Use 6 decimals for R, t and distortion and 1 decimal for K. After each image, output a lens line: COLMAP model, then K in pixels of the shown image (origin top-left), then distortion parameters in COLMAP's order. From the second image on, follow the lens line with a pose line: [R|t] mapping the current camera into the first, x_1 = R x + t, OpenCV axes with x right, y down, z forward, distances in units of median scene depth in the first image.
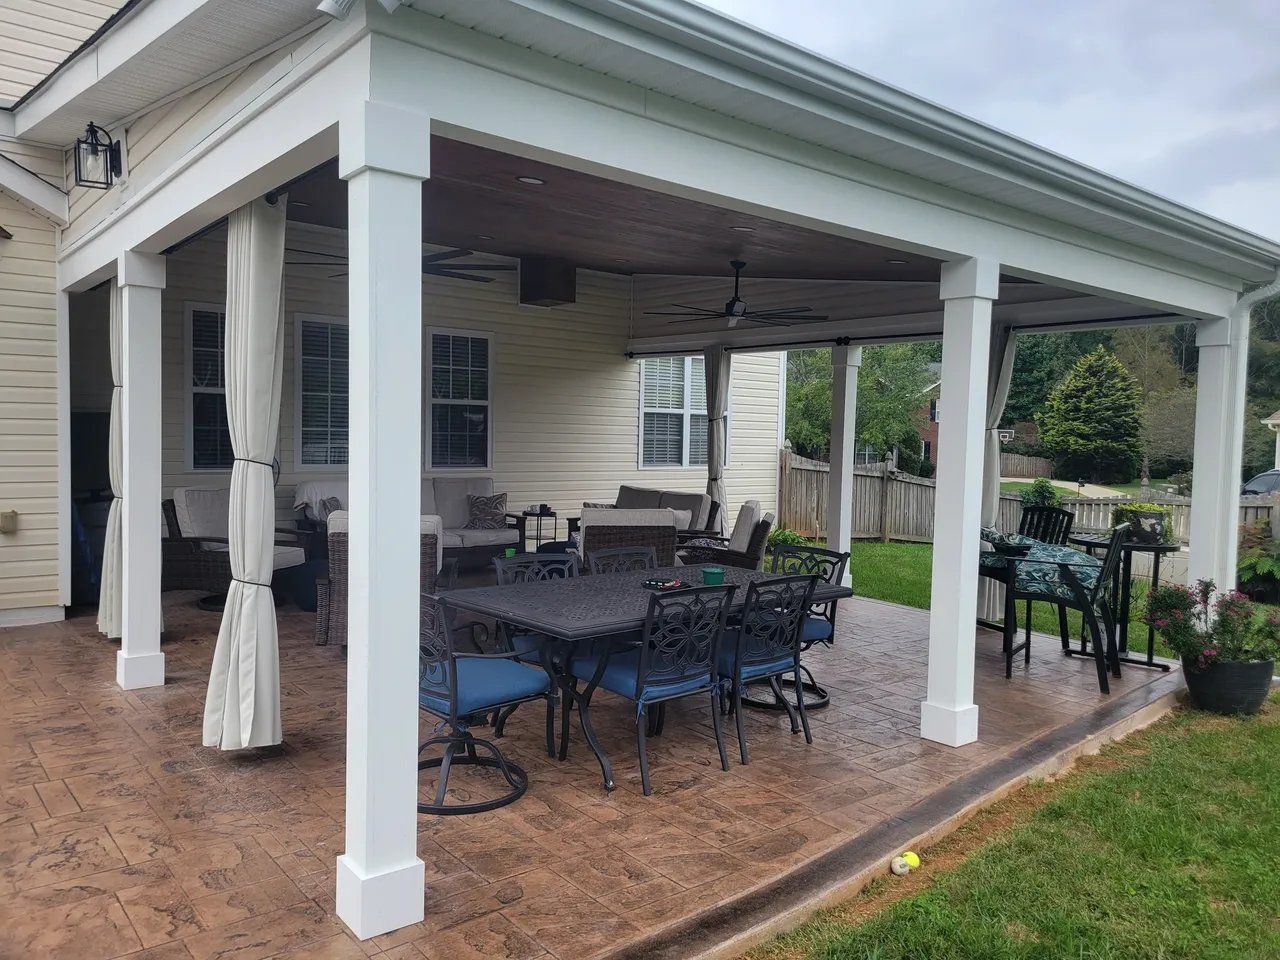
lens RADIAL K [[951.0, 0, 636.2], [0, 951.0, 477.4], [0, 0, 1]] dist [0.071232, -0.057826]
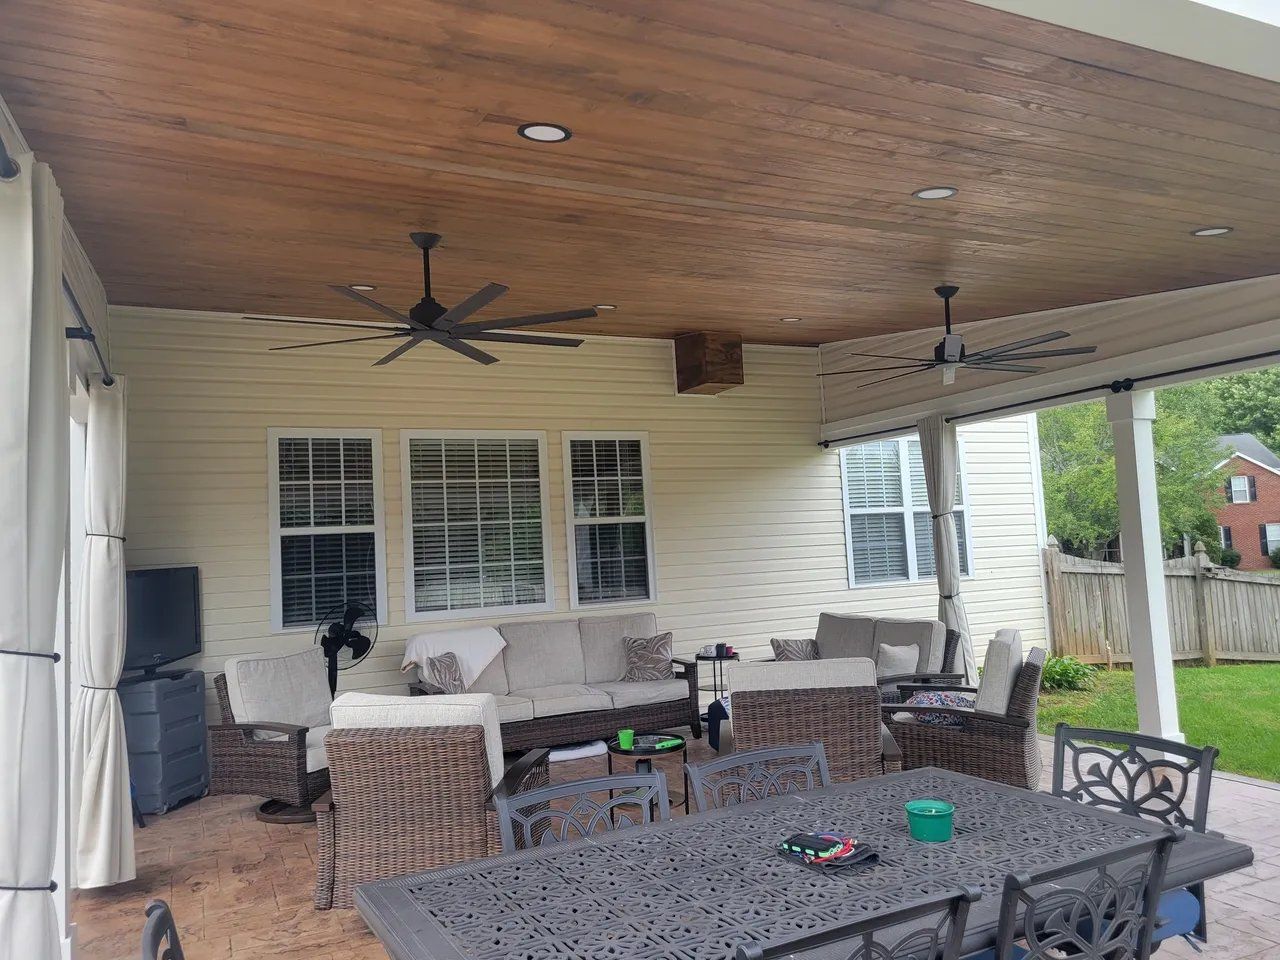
lens RADIAL K [[948.3, 0, 651.4], [0, 948.3, 477.2], [0, 0, 1]] dist [0.074159, -0.061669]
pose [[0.969461, -0.093335, -0.226789, 0.063500], [0.064673, 0.989312, -0.130689, -0.014408], [0.236563, 0.112031, 0.965136, 0.419214]]
